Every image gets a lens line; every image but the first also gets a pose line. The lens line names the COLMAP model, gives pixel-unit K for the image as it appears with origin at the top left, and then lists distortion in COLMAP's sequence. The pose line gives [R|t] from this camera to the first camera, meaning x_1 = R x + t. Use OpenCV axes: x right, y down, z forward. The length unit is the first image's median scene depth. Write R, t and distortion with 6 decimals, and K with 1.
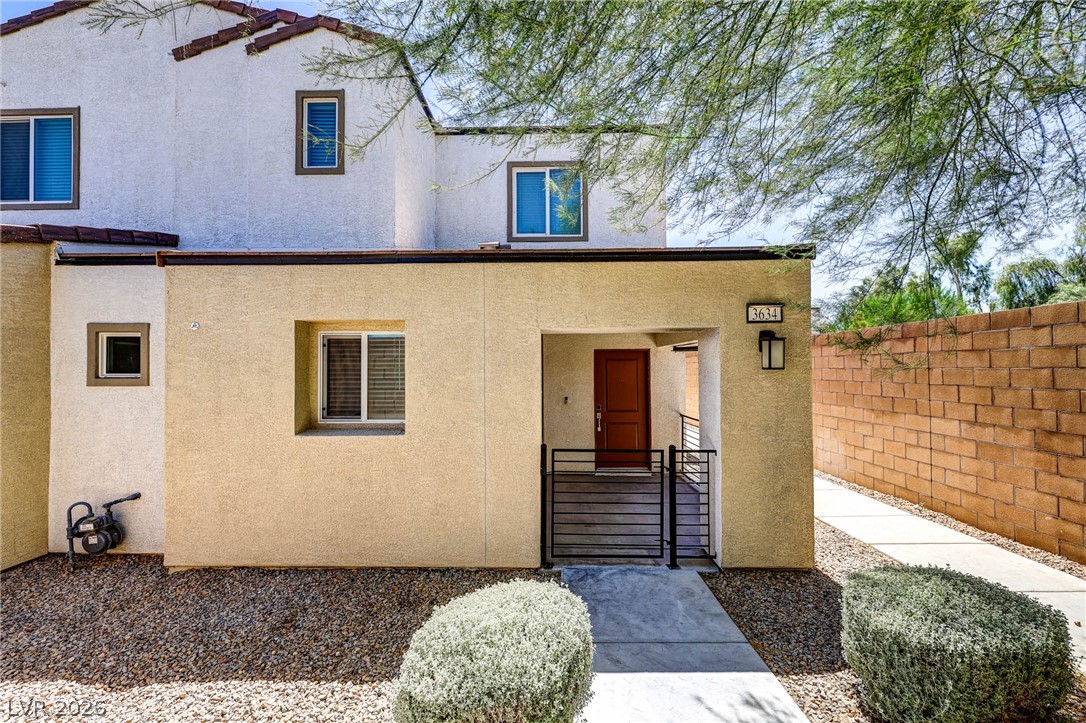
lens RADIAL K [[452.2, 0, 537.6], [0, 452.2, 356.4], [0, 0, 1]] dist [-0.001532, -0.000134]
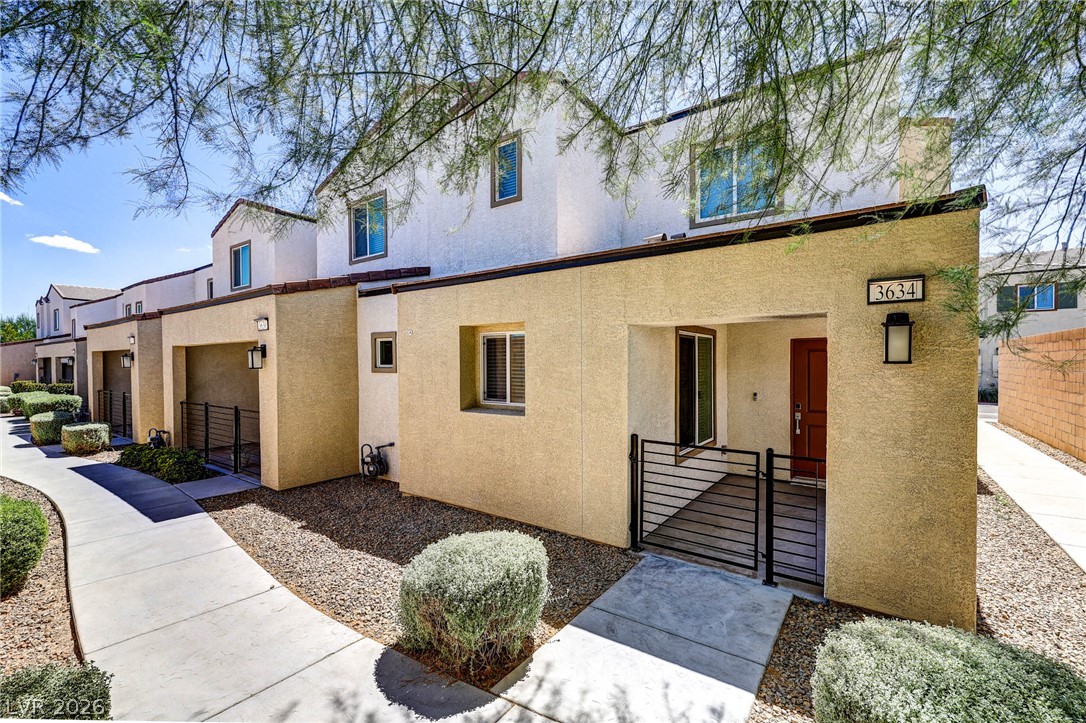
lens RADIAL K [[467.7, 0, 543.0], [0, 467.7, 361.5], [0, 0, 1]] dist [-0.001096, 0.000095]
pose [[0.818598, 0.000560, -0.574367, 0.466684], [0.016734, 0.999552, 0.024825, -0.004310], [0.574123, -0.029933, 0.818222, -0.001377]]
